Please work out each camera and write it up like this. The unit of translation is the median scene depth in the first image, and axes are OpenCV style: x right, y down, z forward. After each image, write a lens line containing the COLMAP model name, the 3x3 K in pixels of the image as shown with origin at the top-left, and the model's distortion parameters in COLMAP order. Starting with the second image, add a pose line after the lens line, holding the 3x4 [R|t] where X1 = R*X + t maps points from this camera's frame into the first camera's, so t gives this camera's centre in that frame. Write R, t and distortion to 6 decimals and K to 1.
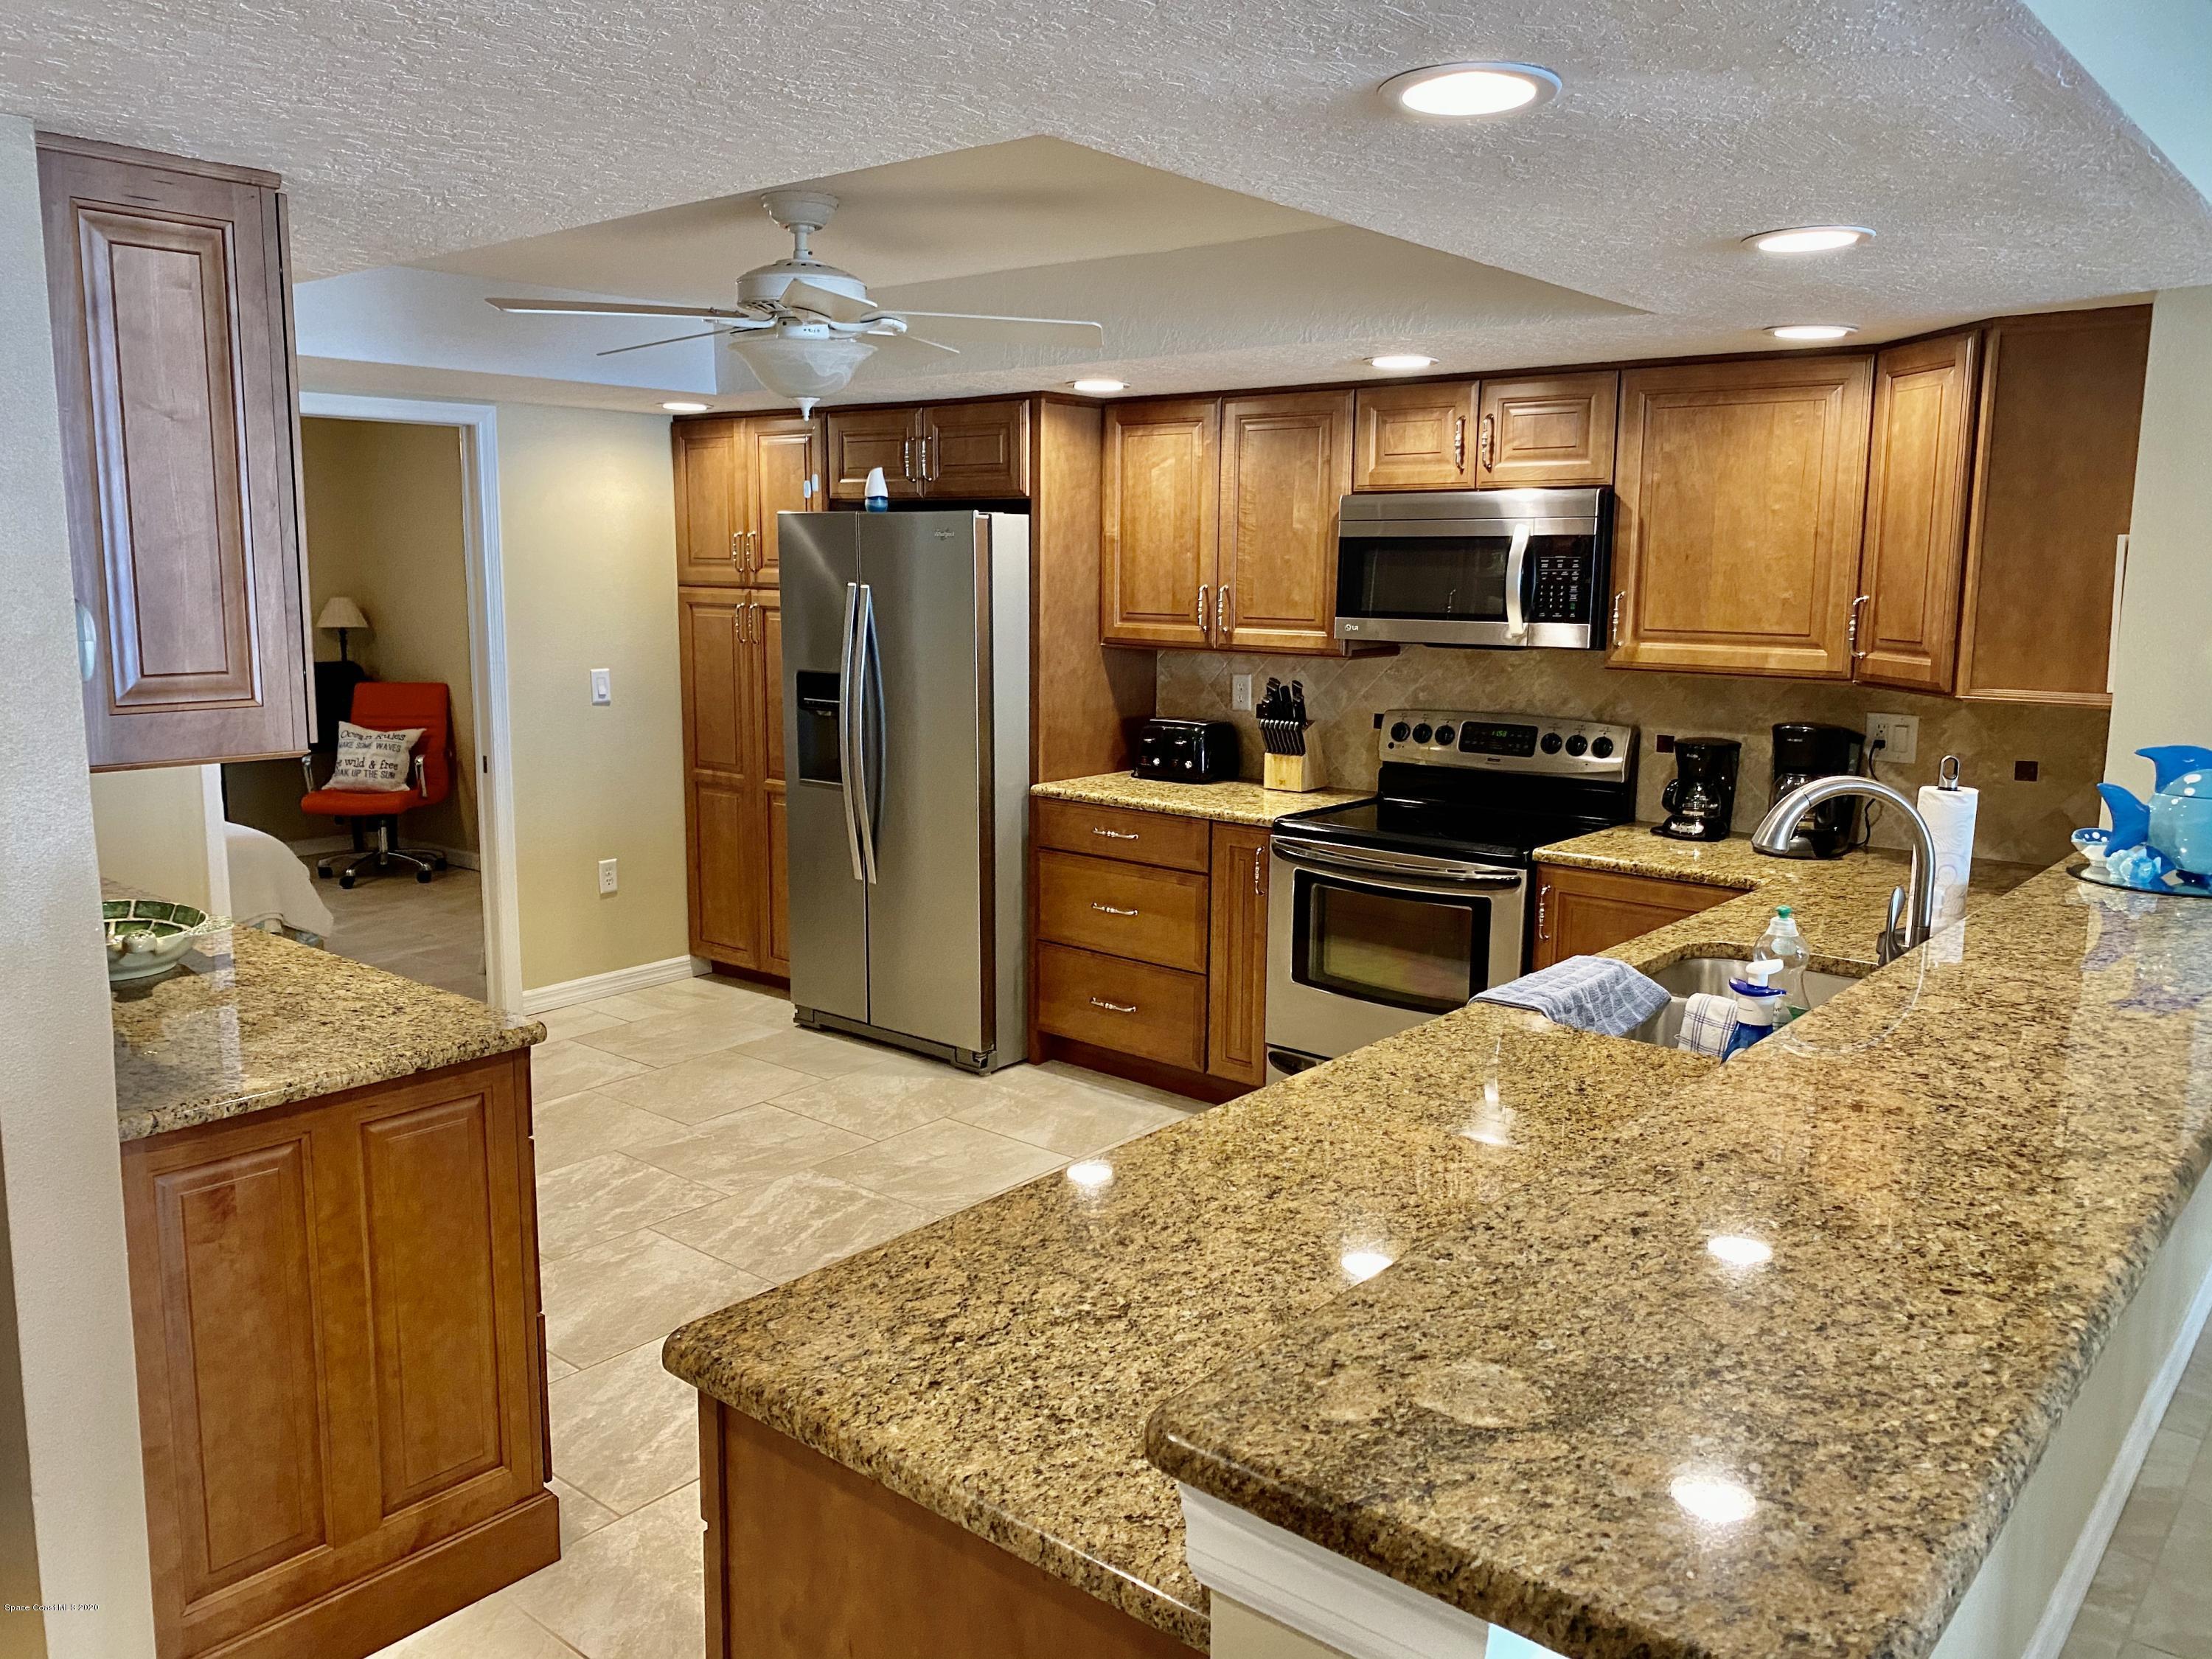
lens RADIAL K [[1655.1, 0, 1113.0], [0, 1655.1, 817.7], [0, 0, 1]] dist [0.070267, 0.000964]
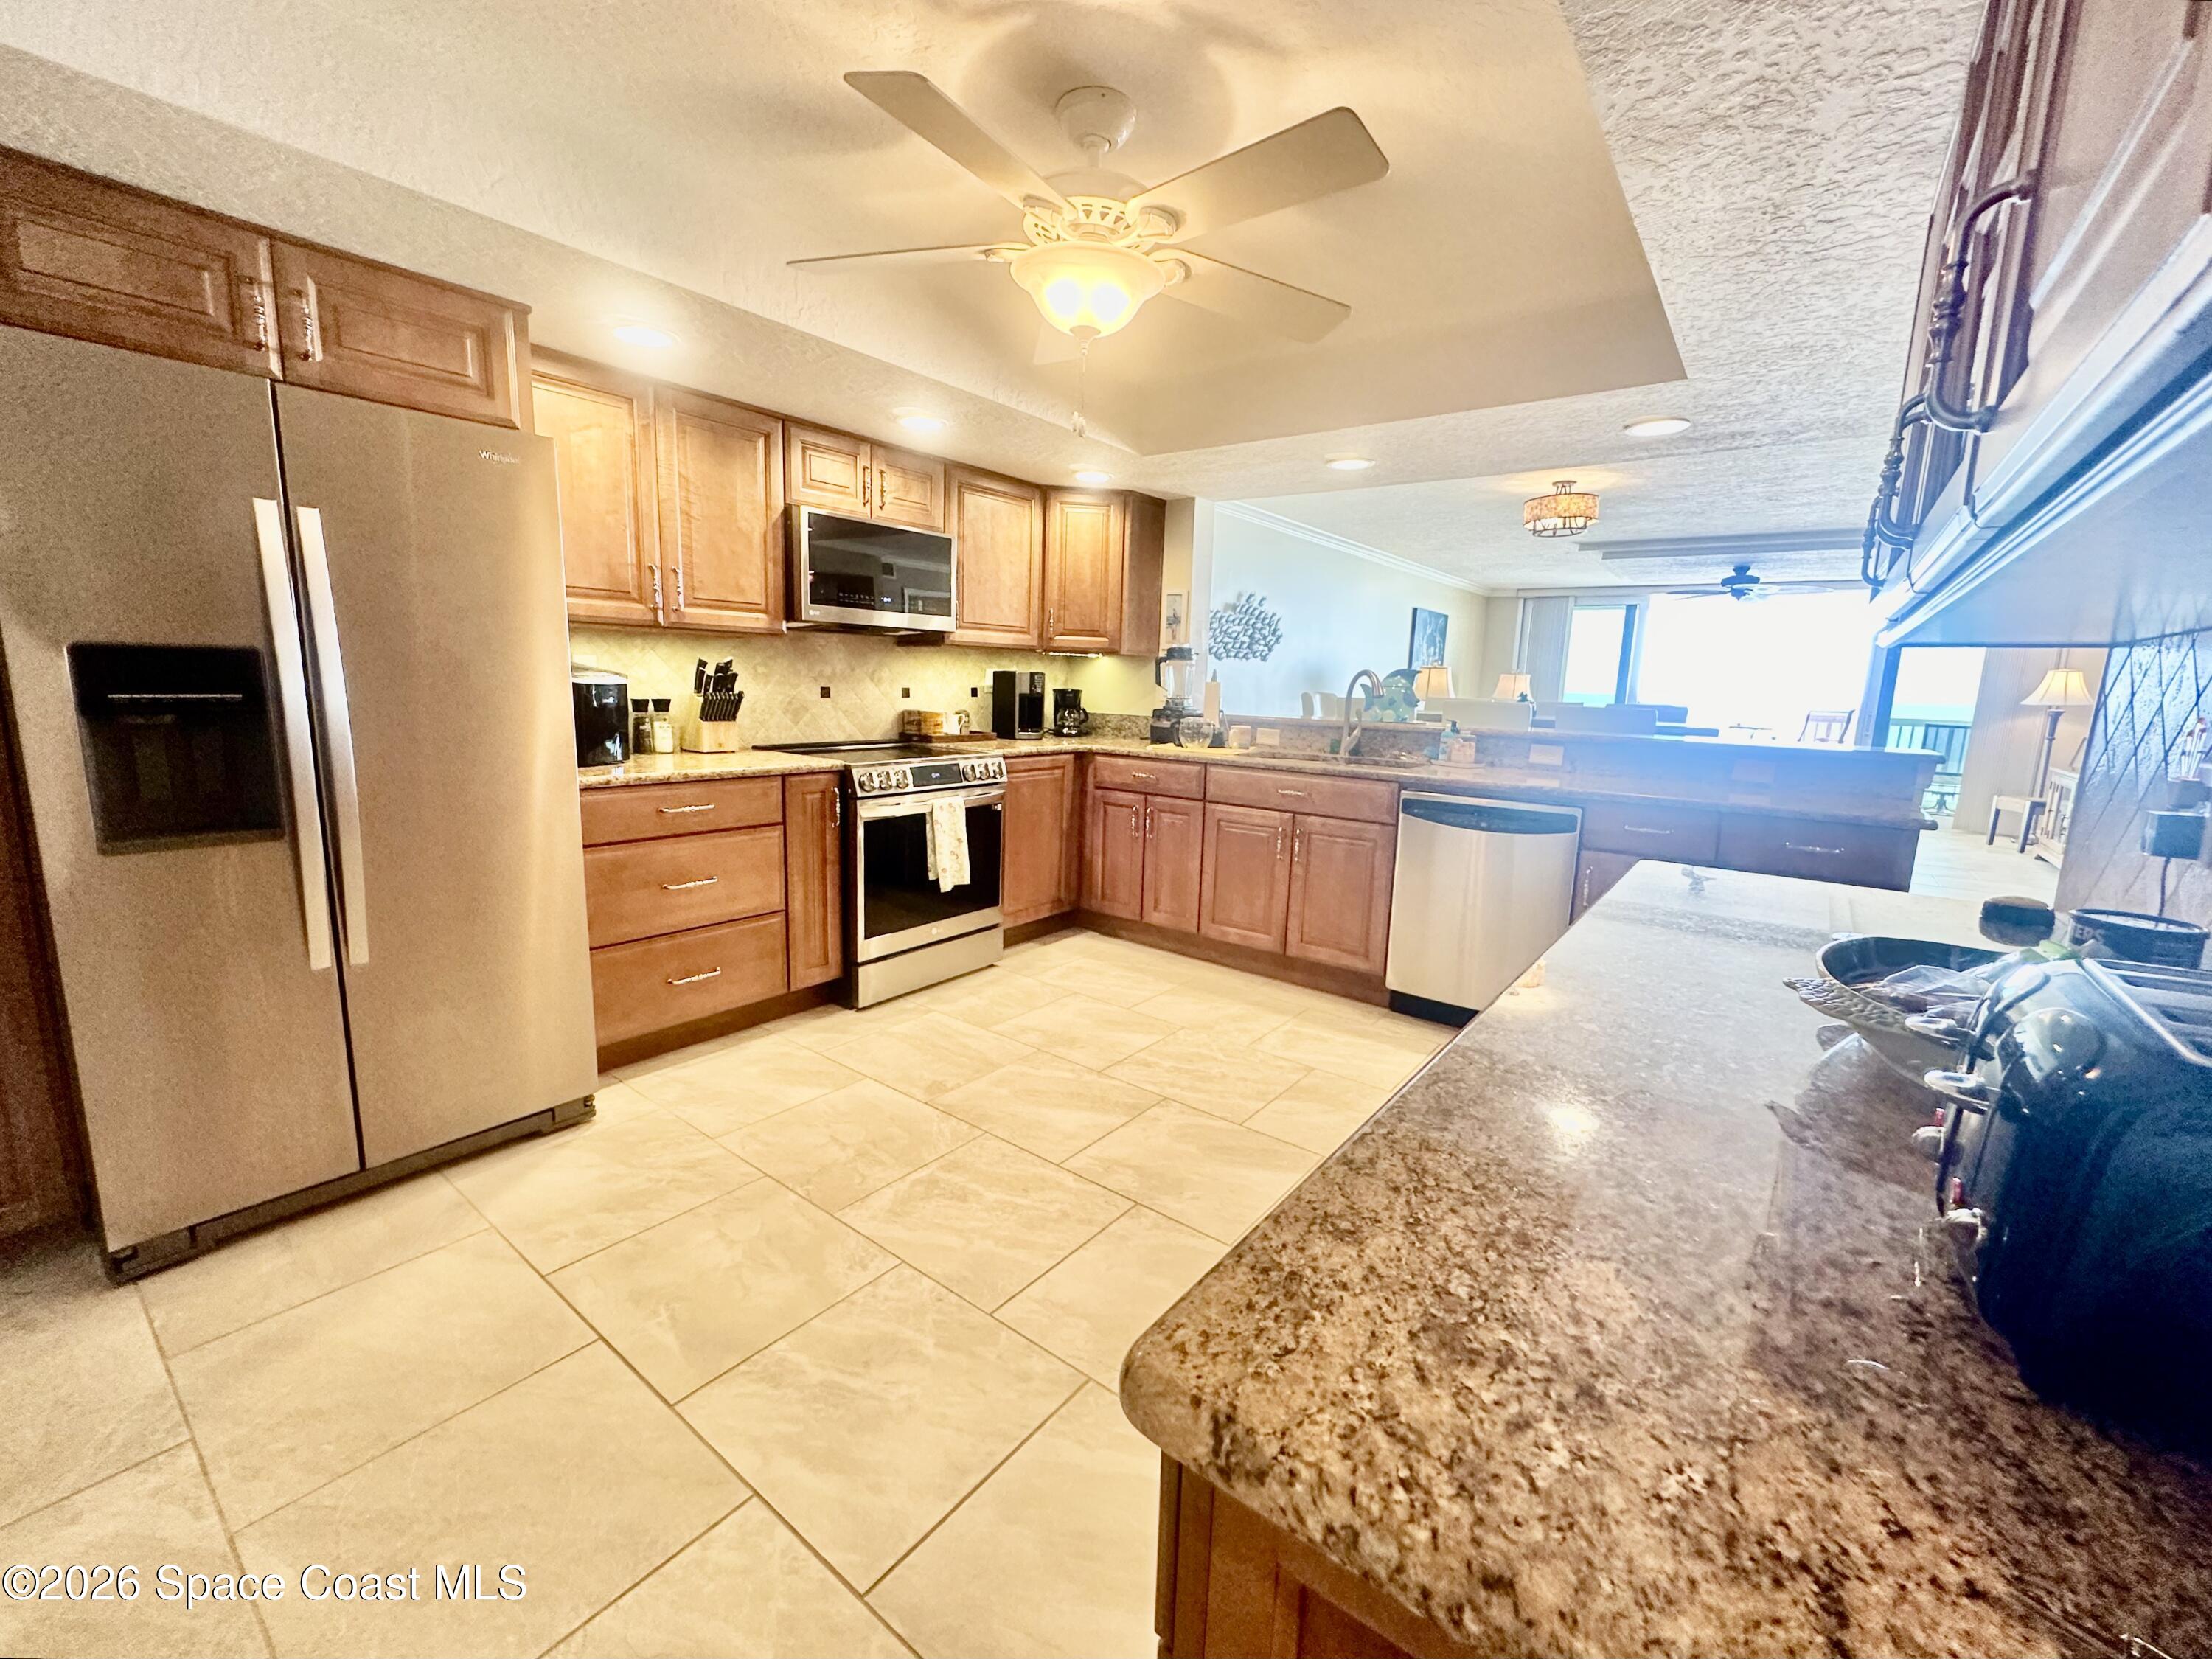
lens RADIAL K [[907.7, 0, 1074.5], [0, 907.7, 837.8], [0, 0, 1]] dist [-0.001836, -0.000069]
pose [[-0.017430, -0.182350, 0.983079, -0.569215], [0.132201, 0.974176, 0.183042, -0.044072], [-0.991070, 0.133155, 0.007127, 0.793667]]
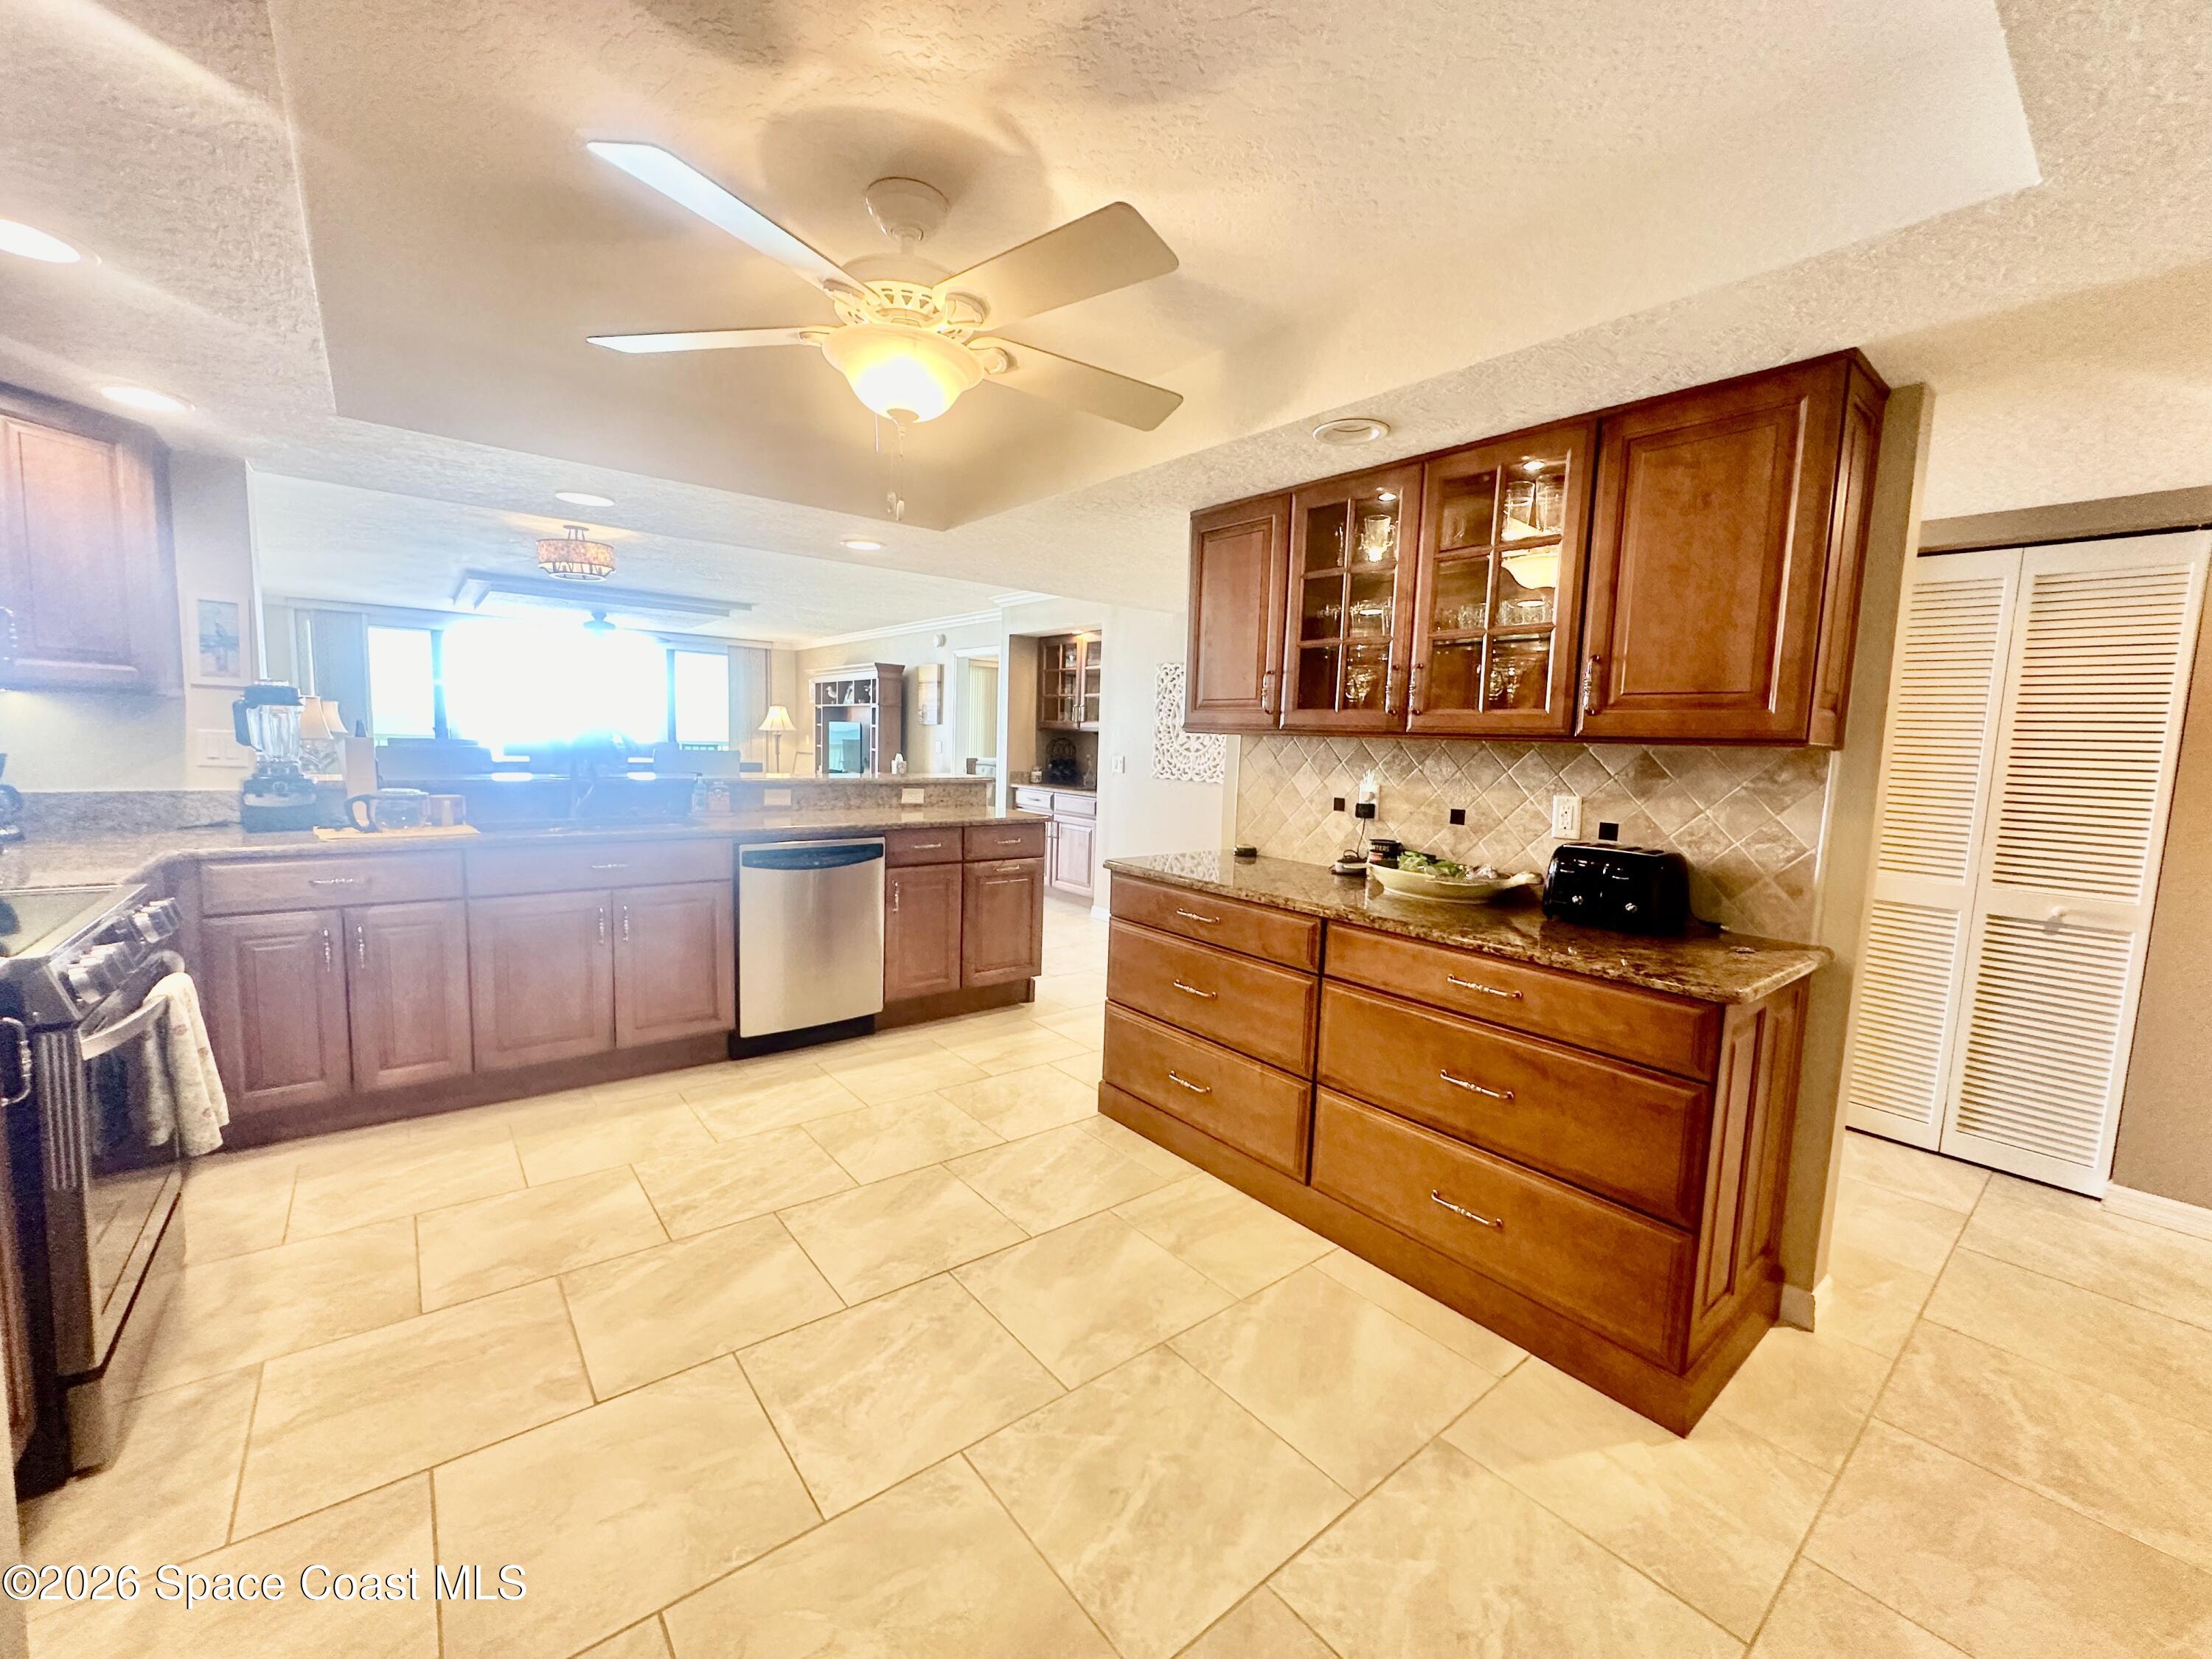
lens RADIAL K [[907.7, 0, 1112.8], [0, 907.7, 829.4], [0, 0, 1]] dist [-0.001836, -0.000069]
pose [[-0.980266, -0.058302, 0.188891, -0.314392], [-0.006869, 0.964989, 0.262201, -0.118781], [-0.197564, 0.255729, -0.946346, 1.153998]]
